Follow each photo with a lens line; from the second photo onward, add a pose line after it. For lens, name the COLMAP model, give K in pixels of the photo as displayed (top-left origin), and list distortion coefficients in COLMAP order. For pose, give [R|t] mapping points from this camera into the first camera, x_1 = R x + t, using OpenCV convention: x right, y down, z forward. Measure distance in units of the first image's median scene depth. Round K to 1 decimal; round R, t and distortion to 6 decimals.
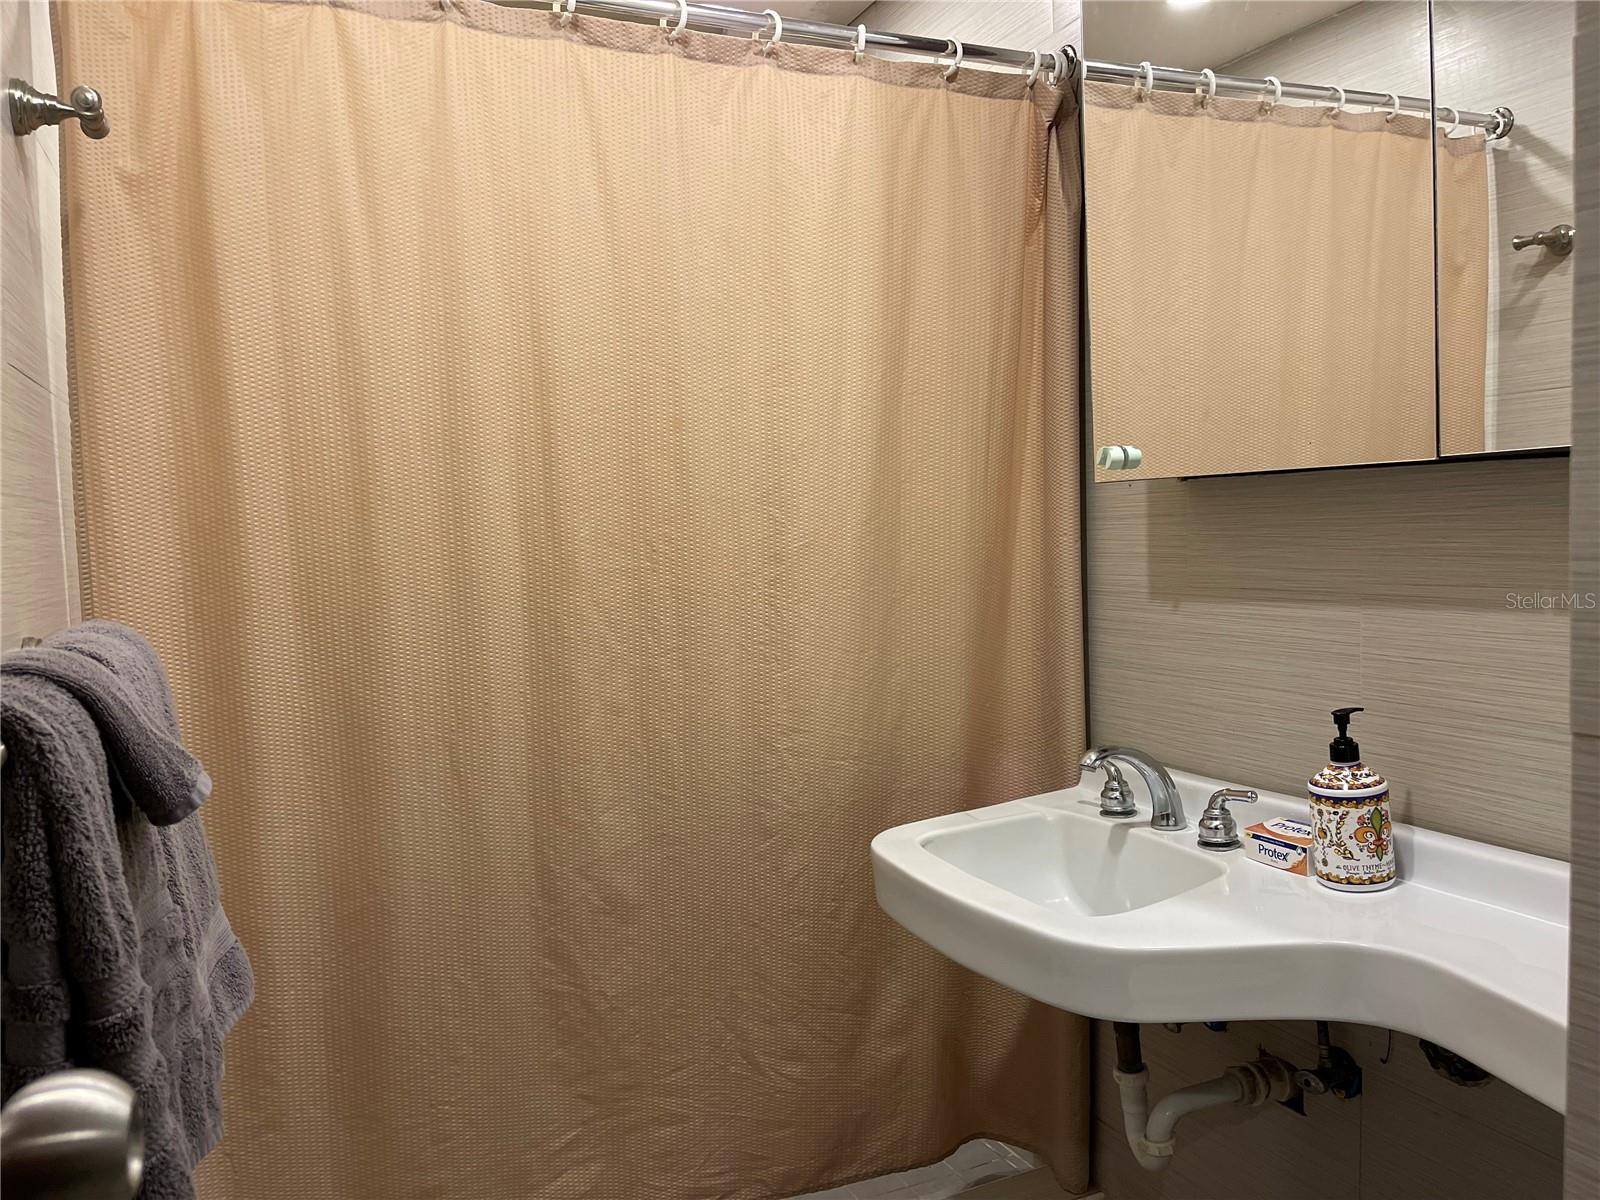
lens RADIAL K [[1223.5, 0, 806.1], [0, 1223.5, 604.9], [0, 0, 1]] dist [0.046695, 0.001785]
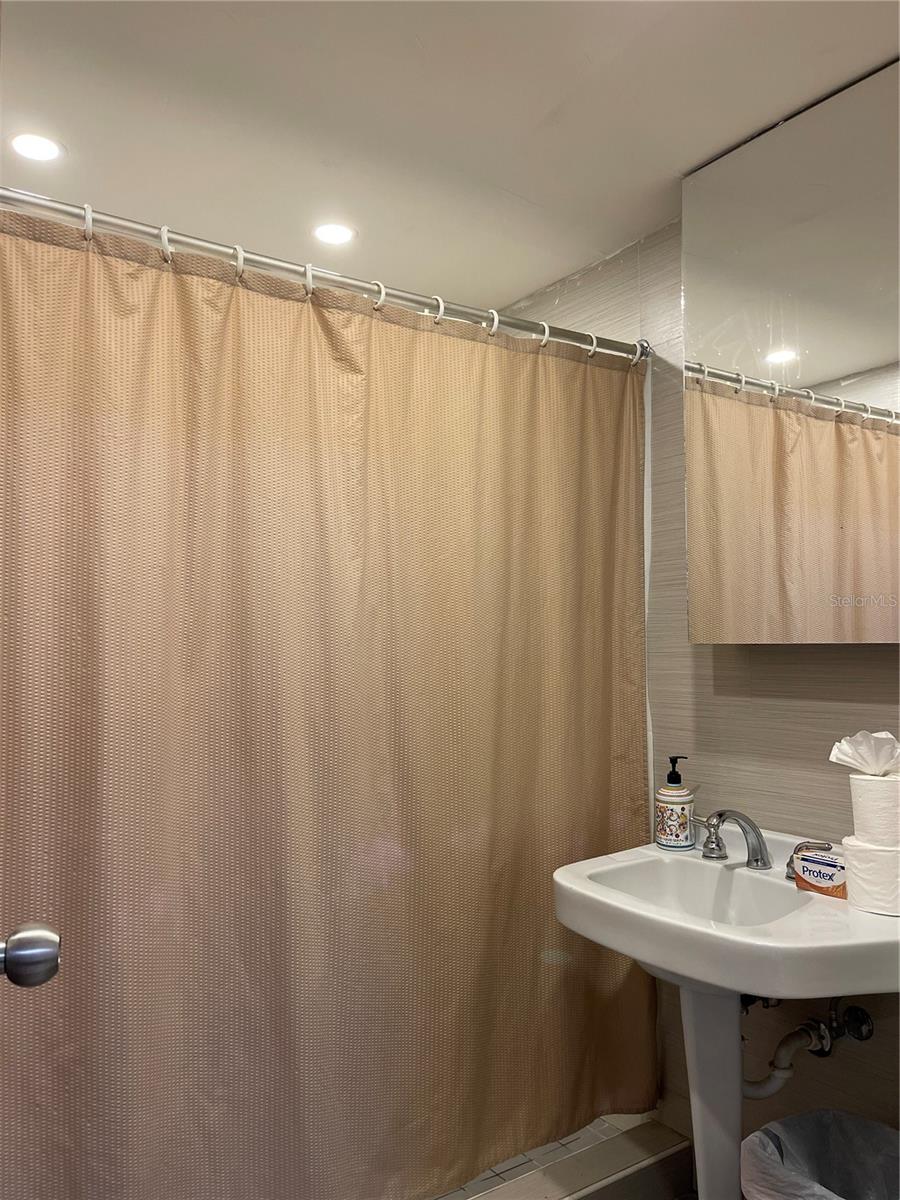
lens RADIAL K [[917.6, 0, 442.1], [0, 917.6, 600.6], [0, 0, 1]] dist [0.046695, 0.001785]
pose [[0.984537, 0.044009, 0.169559, -0.261833], [-0.026942, 0.994453, -0.101672, -0.013207], [-0.173093, 0.095531, 0.980261, -0.051153]]
